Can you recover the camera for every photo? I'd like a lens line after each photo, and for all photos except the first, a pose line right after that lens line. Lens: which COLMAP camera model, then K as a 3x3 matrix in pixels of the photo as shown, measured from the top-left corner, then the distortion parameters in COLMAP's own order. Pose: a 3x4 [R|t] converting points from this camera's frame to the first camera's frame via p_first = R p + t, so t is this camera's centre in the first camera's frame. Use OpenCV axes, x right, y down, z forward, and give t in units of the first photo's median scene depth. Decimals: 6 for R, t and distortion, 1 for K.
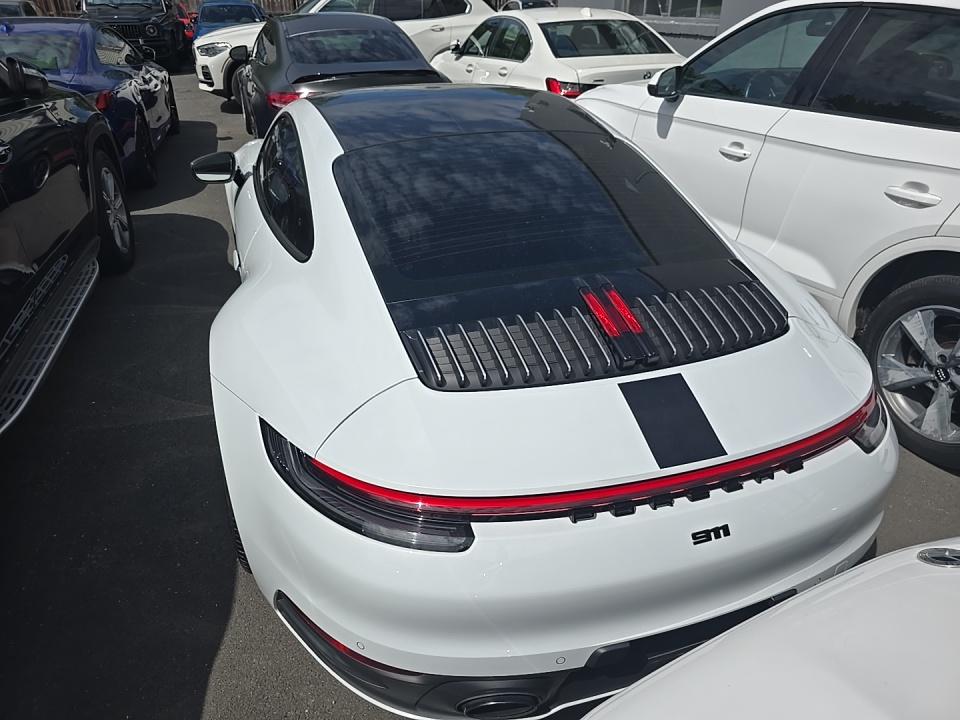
lens RADIAL K [[622.3, 0, 480.0], [0, 622.3, 360.0], [0, 0, 1]] dist [0.023702, -0.020763]
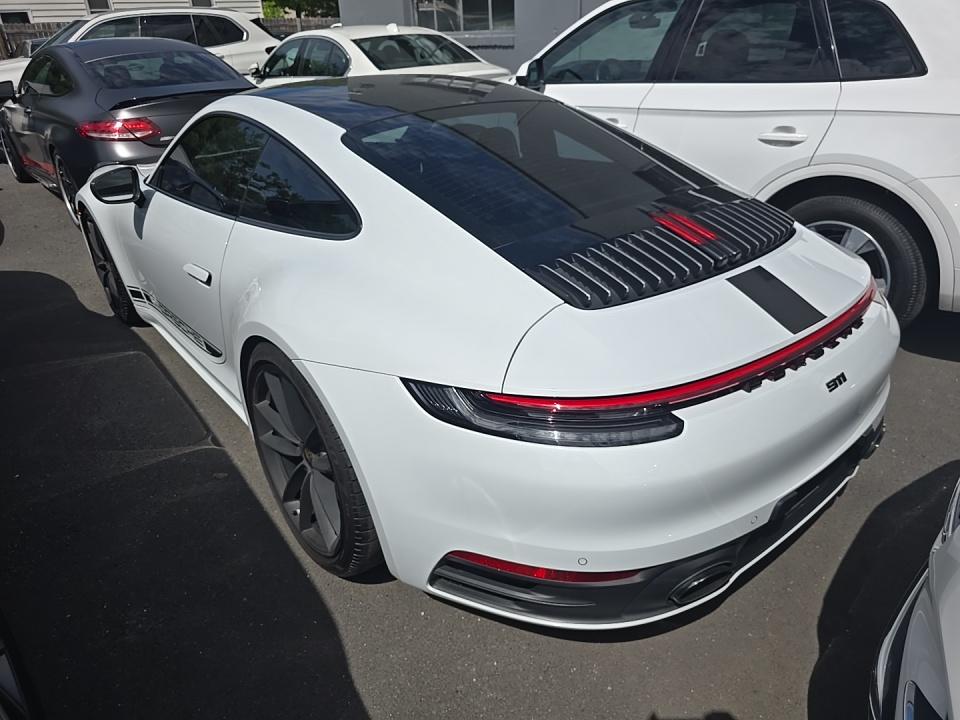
lens RADIAL K [[622.3, 0, 480.0], [0, 622.3, 360.0], [0, 0, 1]] dist [0.023702, -0.020763]
pose [[0.938290, -0.189291, 0.289451, -0.312661], [0.200154, 0.979731, -0.008111, 0.057804], [-0.282048, 0.065545, 0.957159, 0.025208]]
